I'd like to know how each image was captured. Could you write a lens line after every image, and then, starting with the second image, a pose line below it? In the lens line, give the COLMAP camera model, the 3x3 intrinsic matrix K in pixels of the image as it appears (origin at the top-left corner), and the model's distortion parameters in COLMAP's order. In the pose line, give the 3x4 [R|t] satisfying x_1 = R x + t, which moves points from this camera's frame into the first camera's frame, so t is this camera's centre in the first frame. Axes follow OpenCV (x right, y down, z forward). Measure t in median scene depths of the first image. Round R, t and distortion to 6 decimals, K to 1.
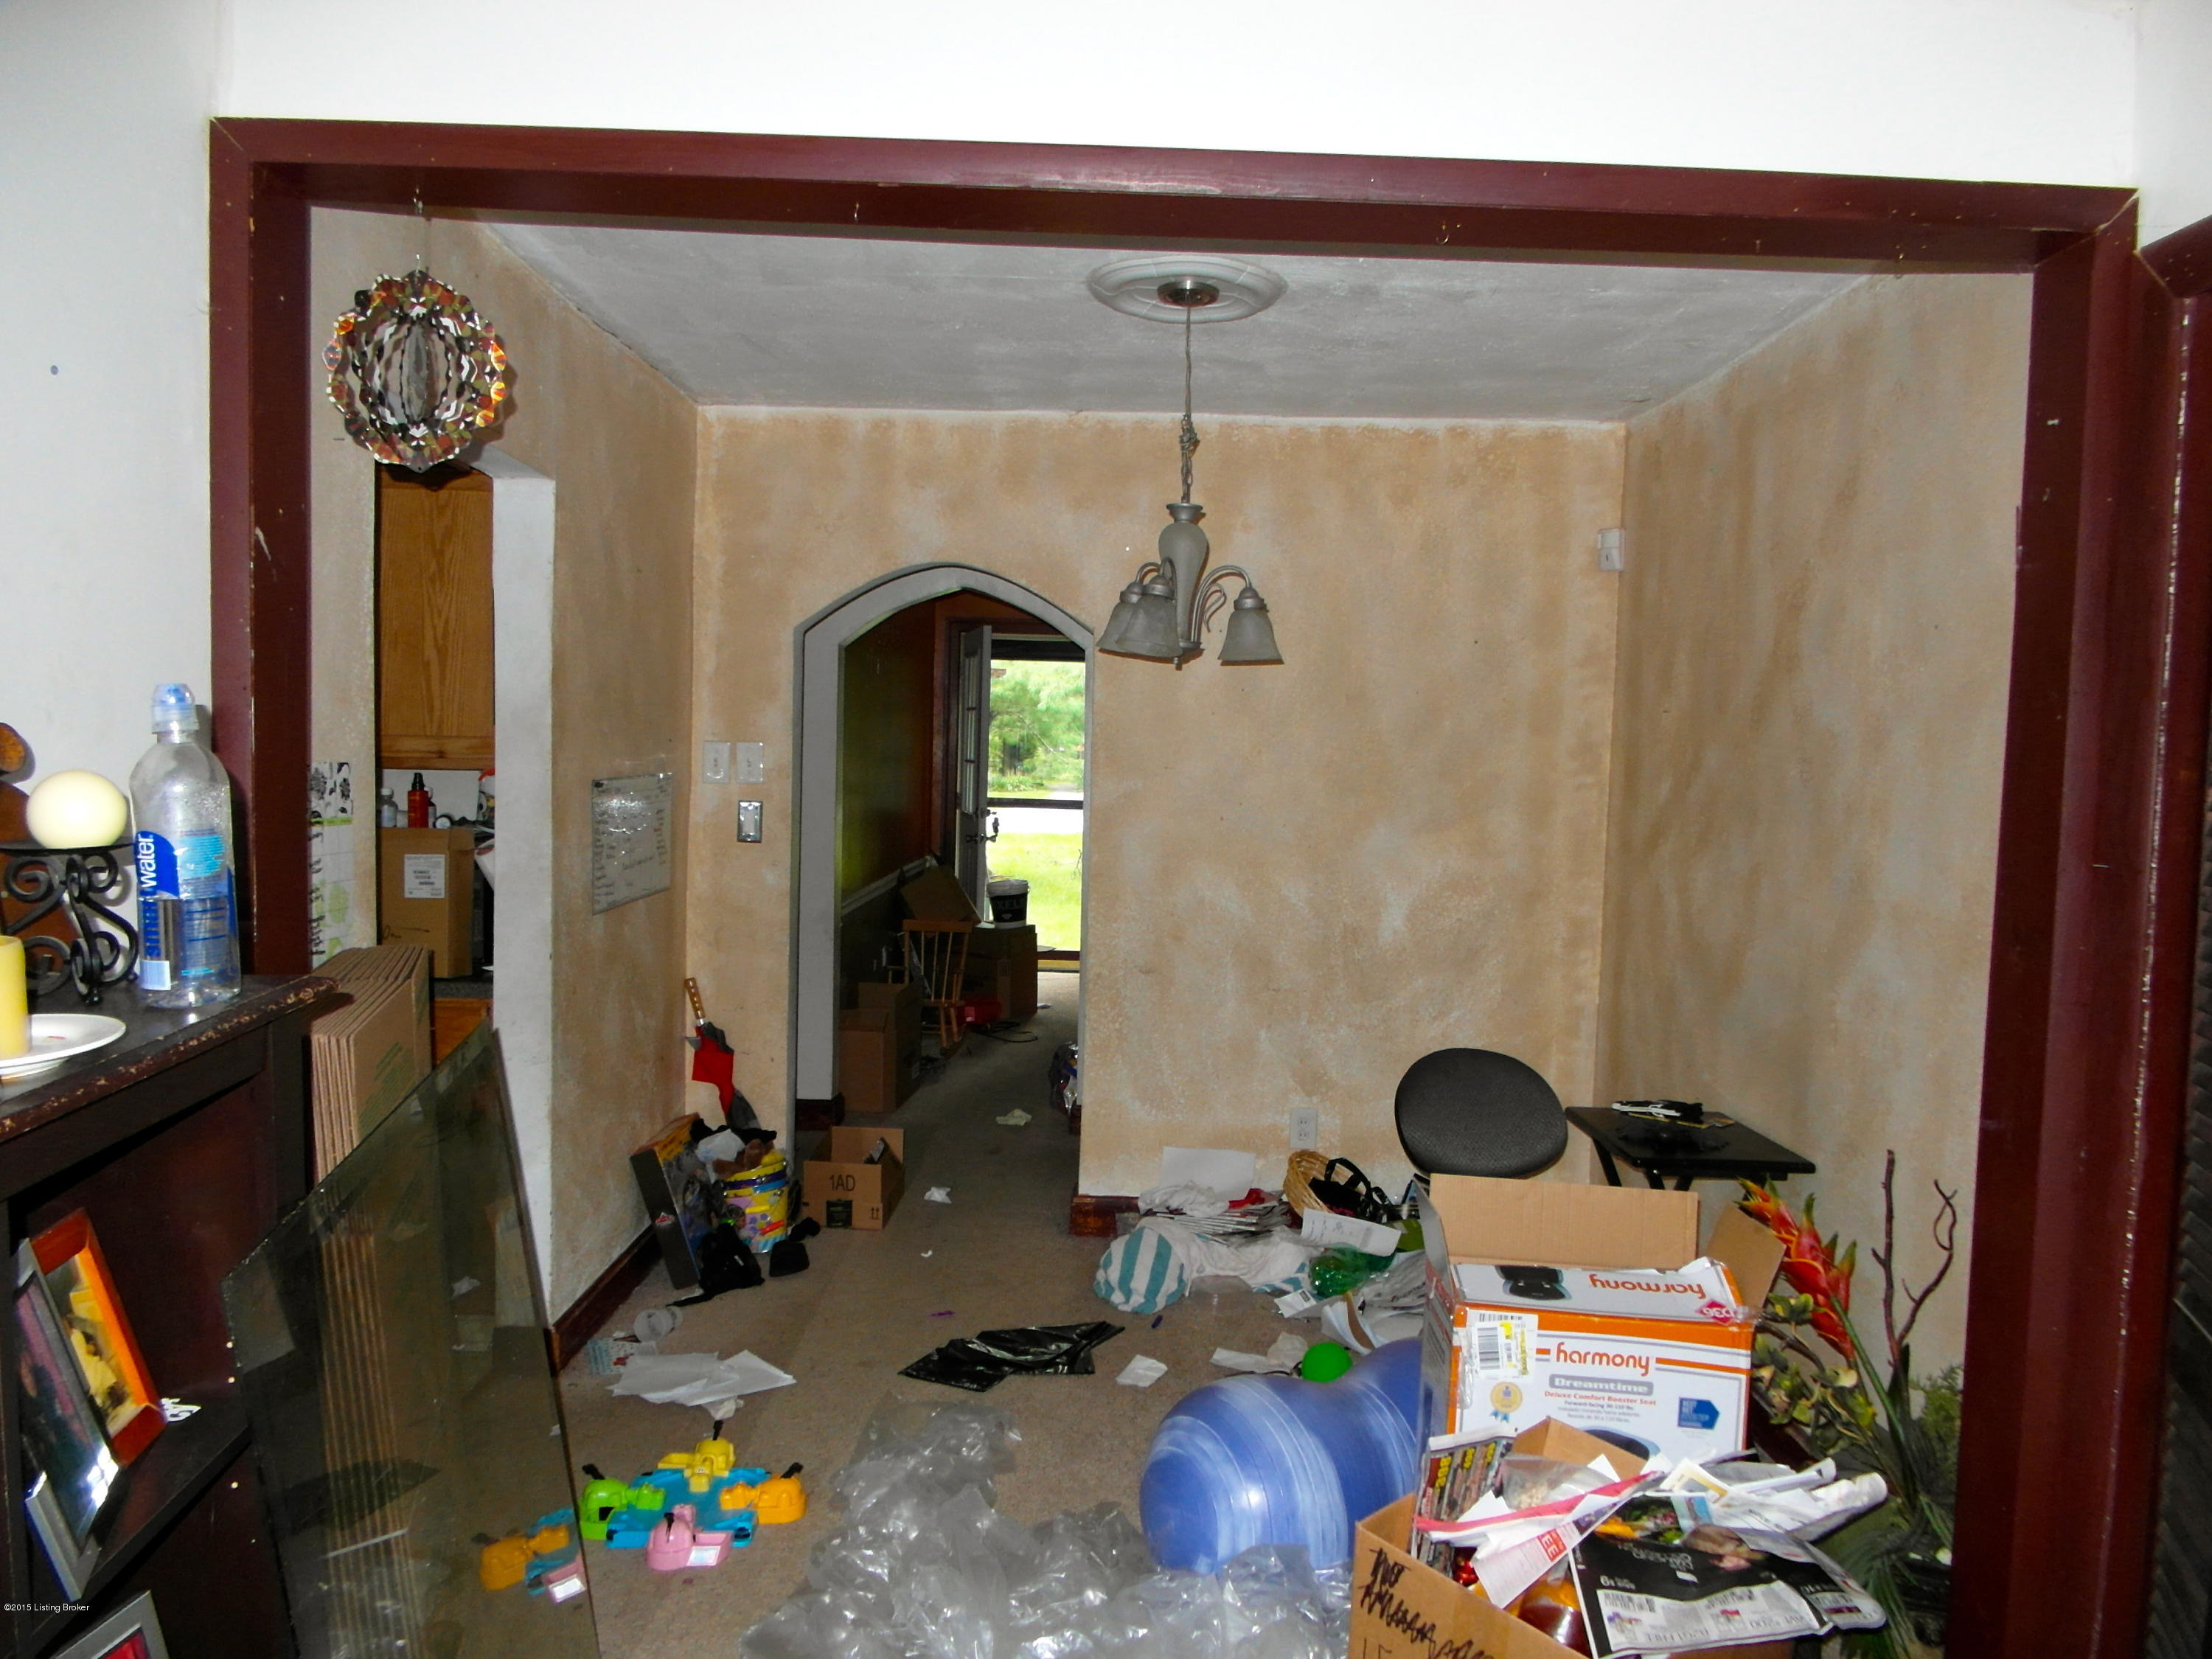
lens RADIAL K [[1540.4, 0, 1109.7], [0, 1540.4, 832.9], [0, 0, 1]] dist [-0.003744, -0.003472]
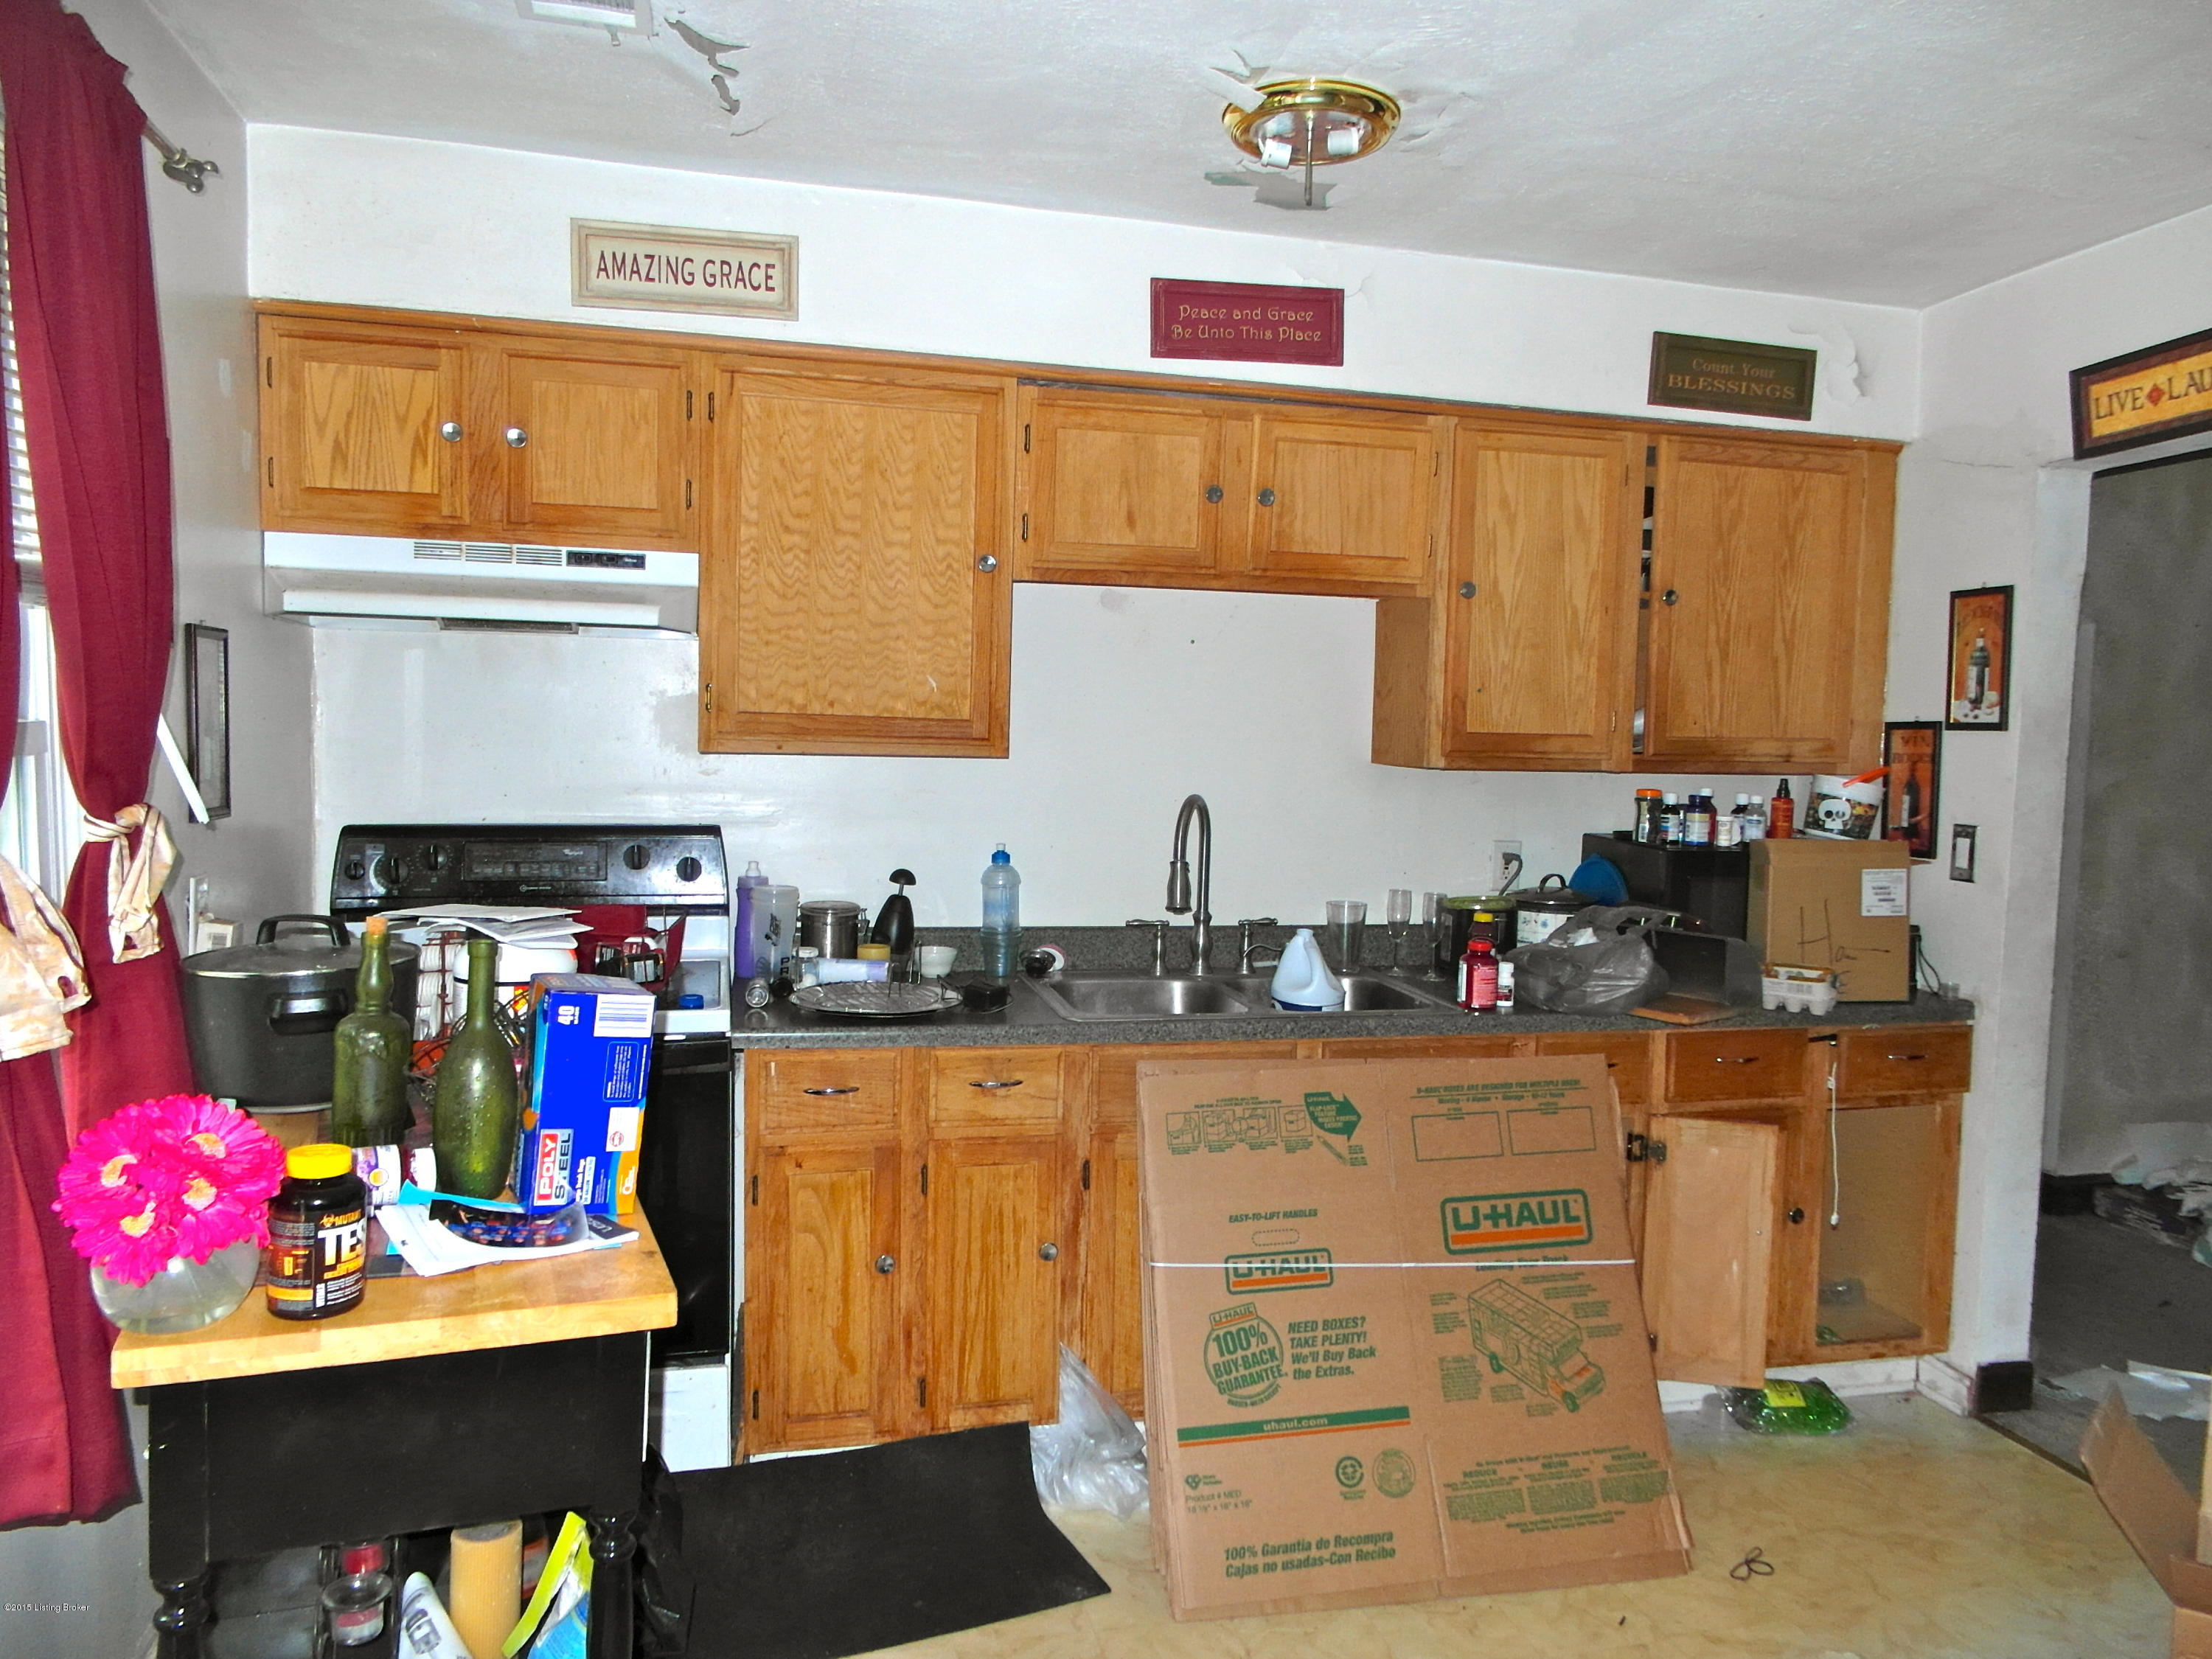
lens RADIAL K [[1540.4, 0, 1109.7], [0, 1540.4, 832.9], [0, 0, 1]] dist [-0.003744, -0.003472]
pose [[0.970646, -0.022971, 0.239413, -1.054214], [0.015941, 0.999384, 0.031260, -0.041565], [-0.239984, -0.026526, 0.970414, 0.199581]]
